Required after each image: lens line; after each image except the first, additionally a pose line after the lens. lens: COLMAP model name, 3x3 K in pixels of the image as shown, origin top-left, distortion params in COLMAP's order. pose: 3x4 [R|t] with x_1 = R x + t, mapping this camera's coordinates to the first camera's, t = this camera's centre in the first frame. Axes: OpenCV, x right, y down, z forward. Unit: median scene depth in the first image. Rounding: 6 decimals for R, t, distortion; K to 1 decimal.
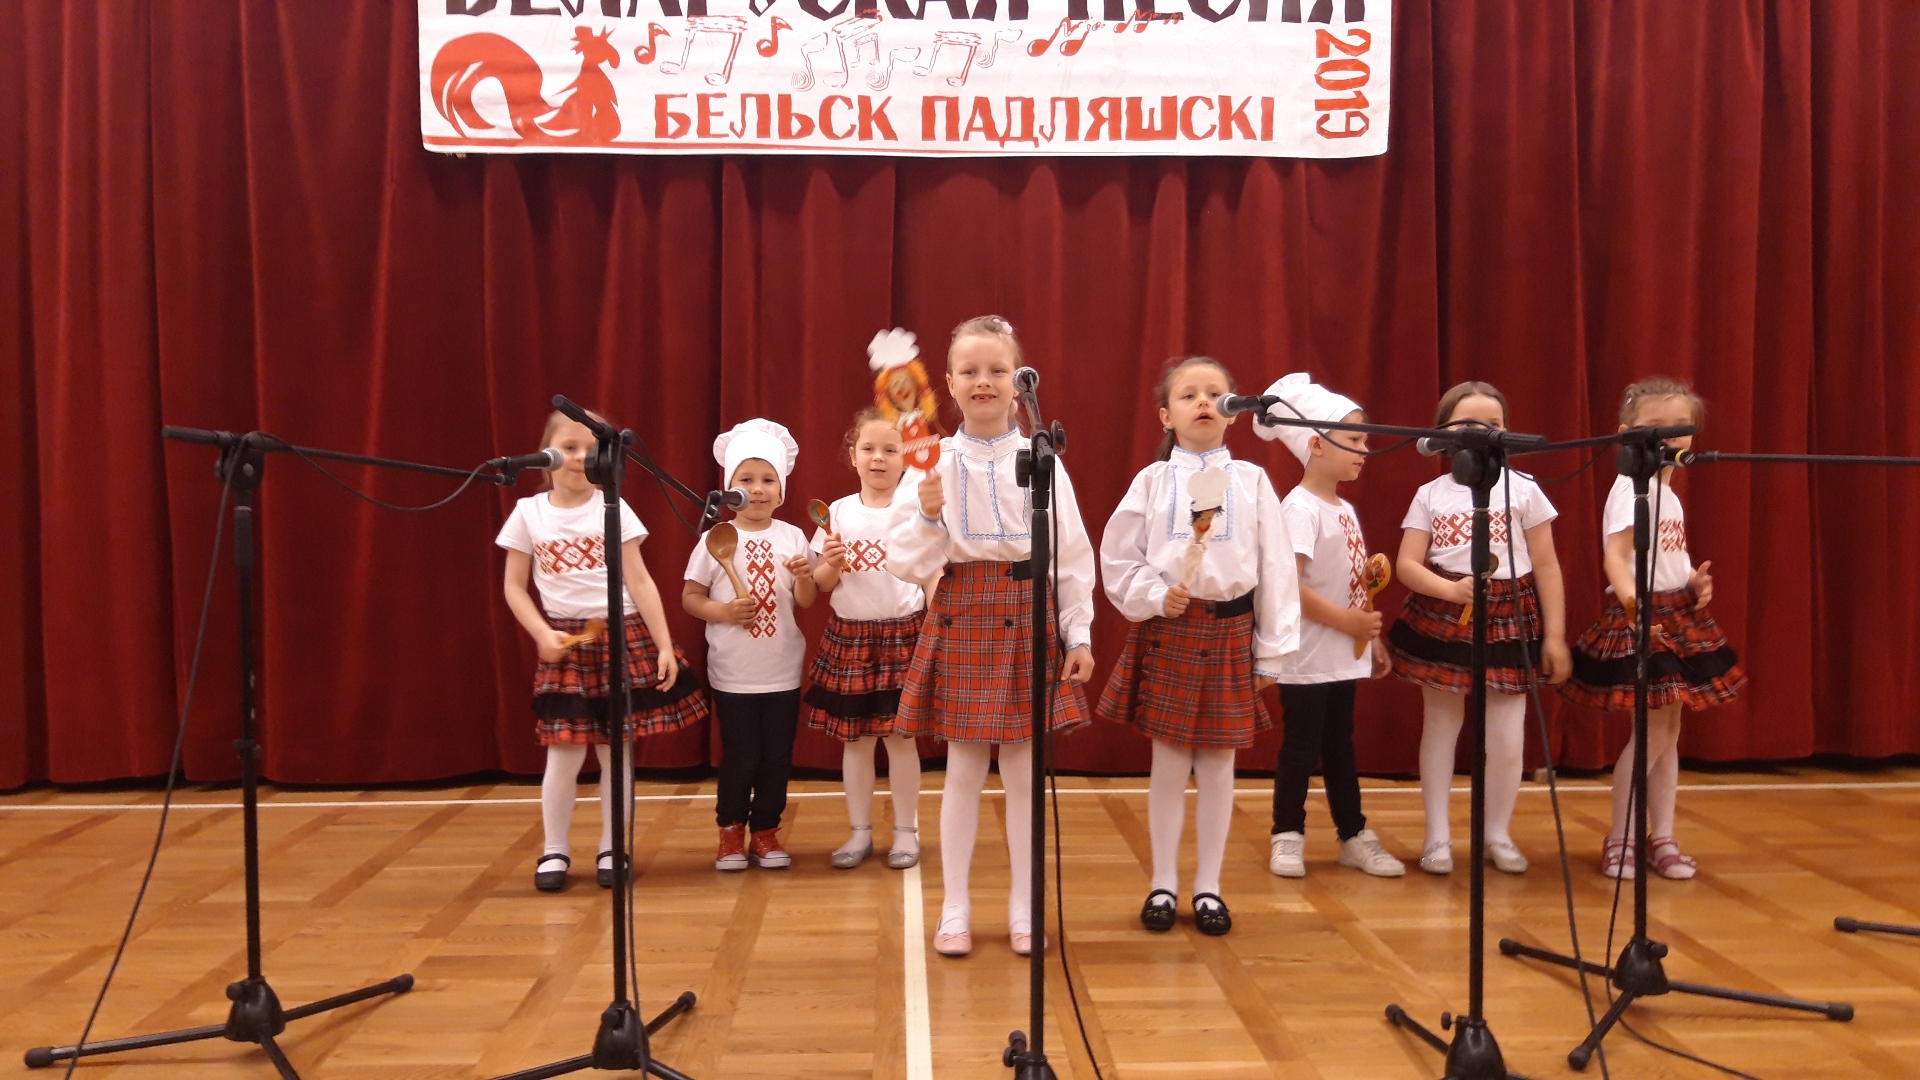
lens RADIAL K [[1494.1, 0, 979.5], [0, 1494.1, 516.6], [0, 0, 1]] dist [0.062667, -0.150984]
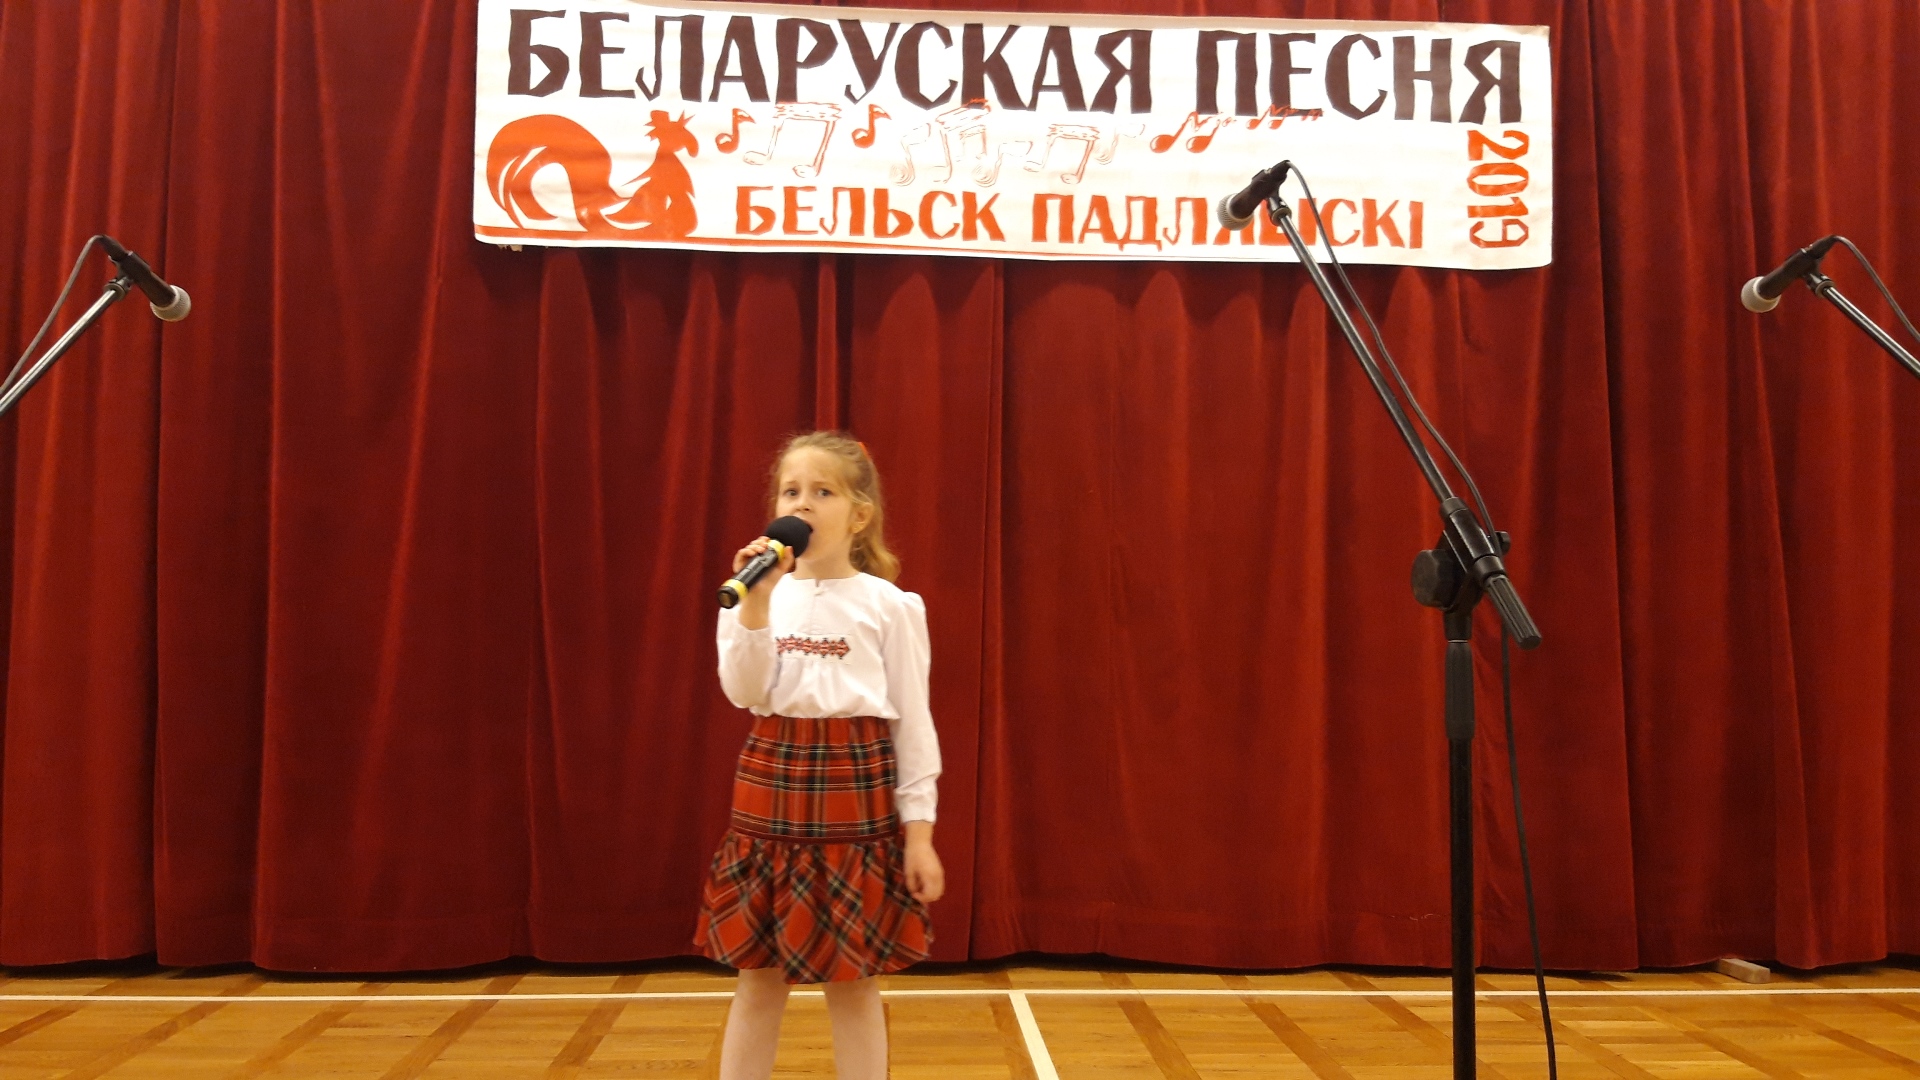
lens RADIAL K [[1445.2, 0, 960.0], [0, 1445.2, 540.0], [0, 0, 1]] dist [0.083974, -0.194268]
pose [[0.999862, 0.015213, 0.006672, -0.085019], [-0.014464, 0.994809, -0.100729, 0.014284], [-0.008170, 0.100619, 0.994892, 0.157047]]
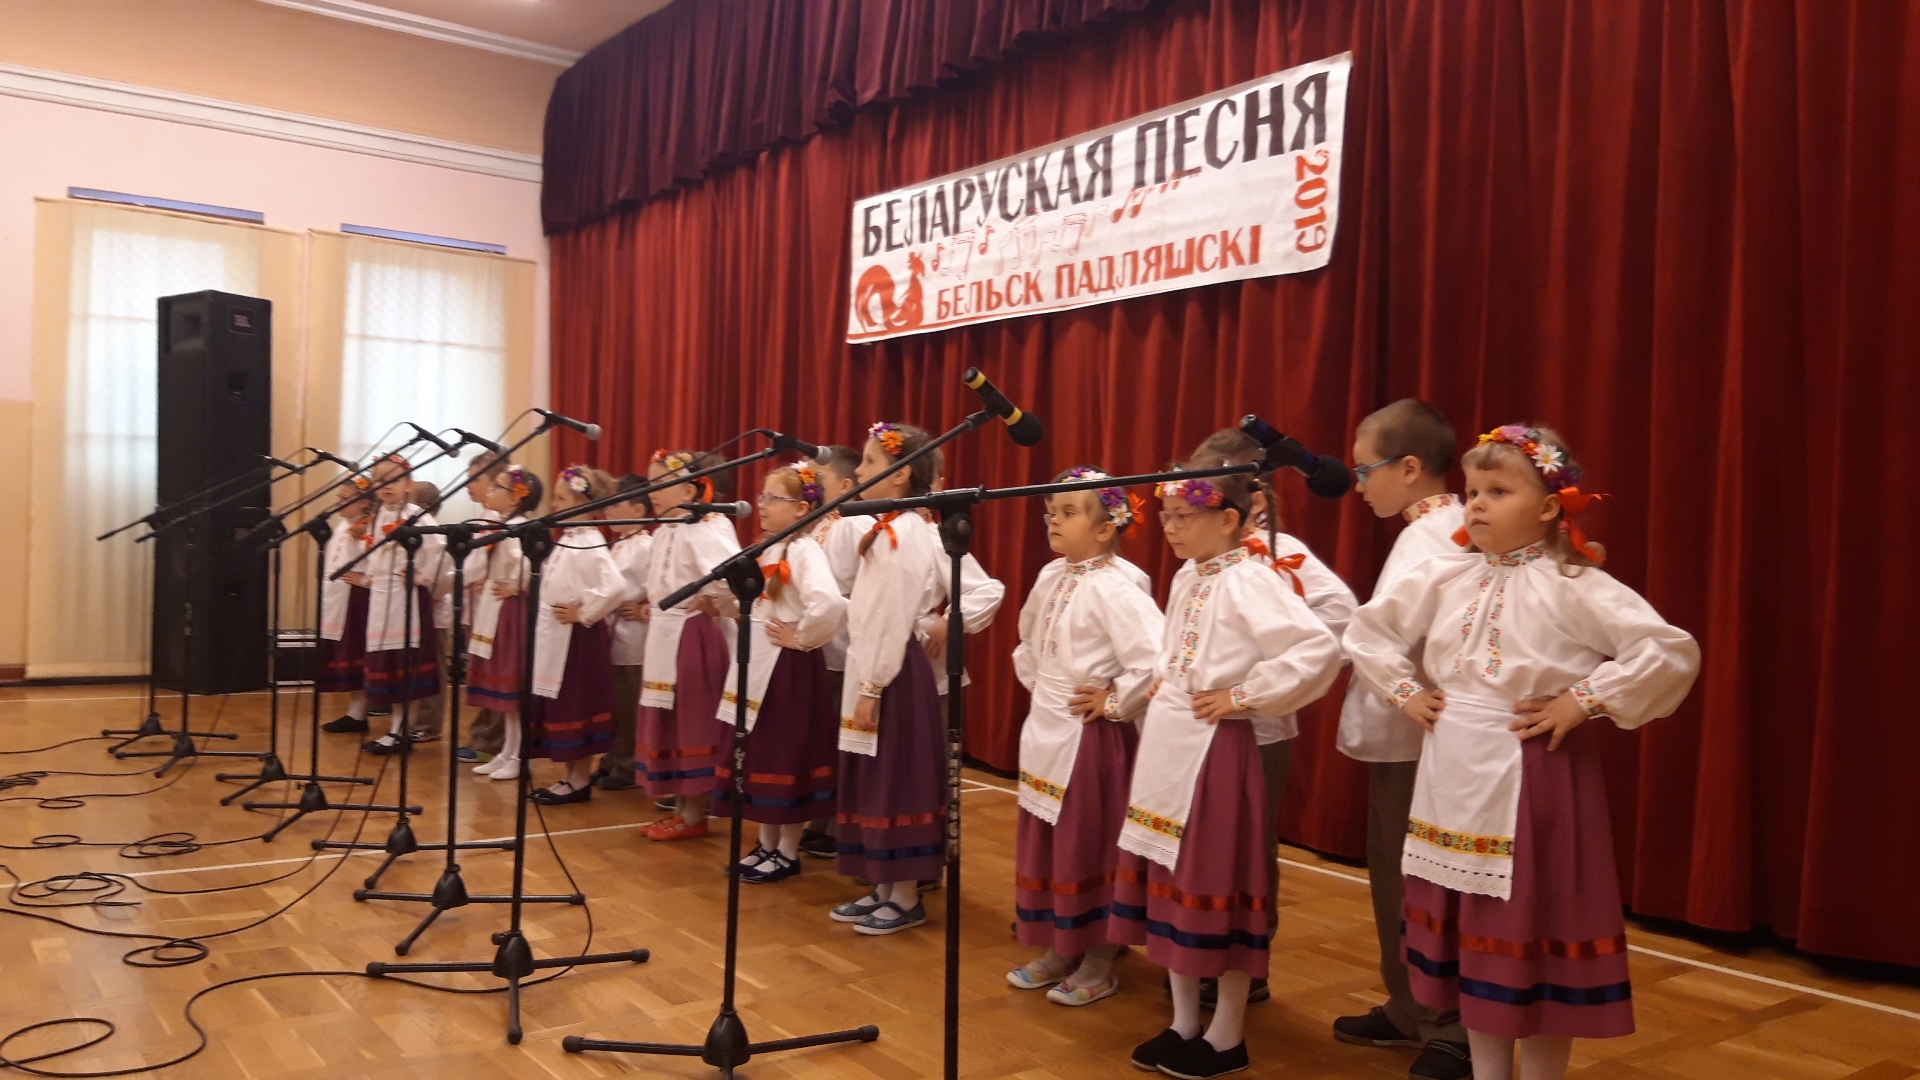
lens RADIAL K [[1494.1, 0, 979.5], [0, 1494.1, 516.6], [0, 0, 1]] dist [0.062667, -0.150984]
pose [[0.570102, 0.006362, -0.821549, 1.004567], [-0.060091, 0.997615, -0.033973, -0.013333], [0.819374, 0.068736, 0.569124, 0.214935]]
